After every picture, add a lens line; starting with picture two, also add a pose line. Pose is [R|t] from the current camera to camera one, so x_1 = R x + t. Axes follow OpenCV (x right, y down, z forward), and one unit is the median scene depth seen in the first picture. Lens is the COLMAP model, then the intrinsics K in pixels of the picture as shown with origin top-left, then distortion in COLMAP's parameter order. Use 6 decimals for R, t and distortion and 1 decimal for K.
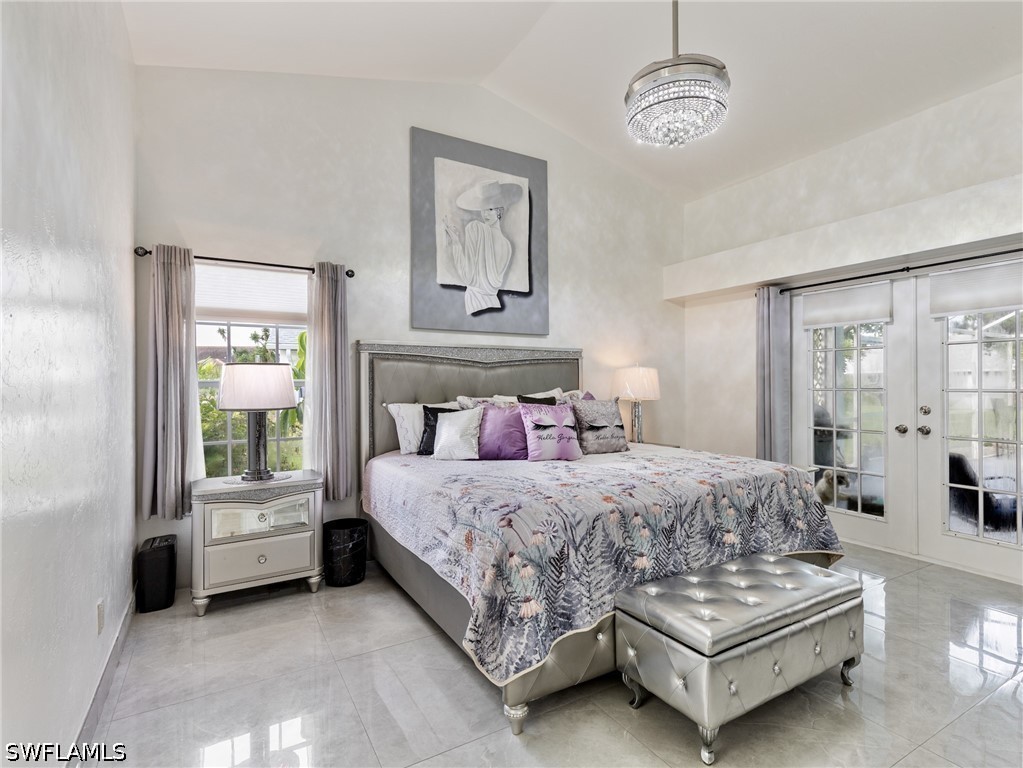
lens RADIAL K [[515.2, 0, 514.4], [0, 515.2, 378.5], [0, 0, 1]] dist [0.003108, -0.000332]
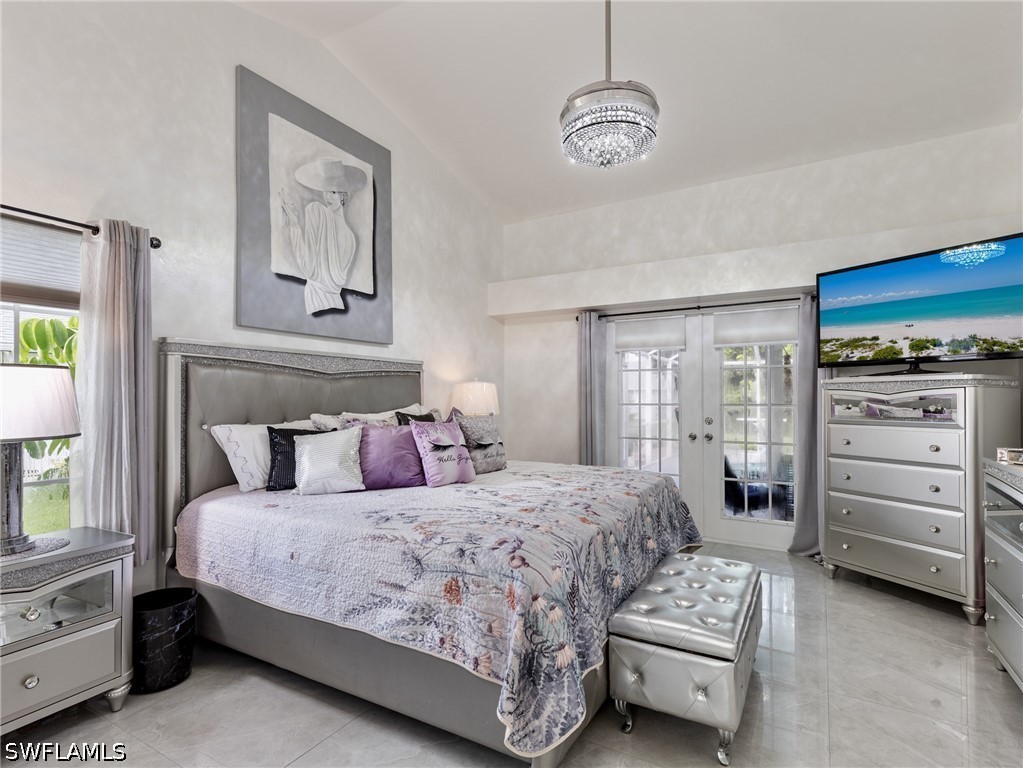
lens RADIAL K [[519.9, 0, 520.7], [0, 519.9, 386.9], [0, 0, 1]] dist [0.006575, 0.000288]
pose [[0.867892, 0.014480, 0.496542, -0.238291], [-0.008752, 0.999866, -0.013861, 0.000413], [-0.496676, 0.007684, 0.867902, 0.130005]]
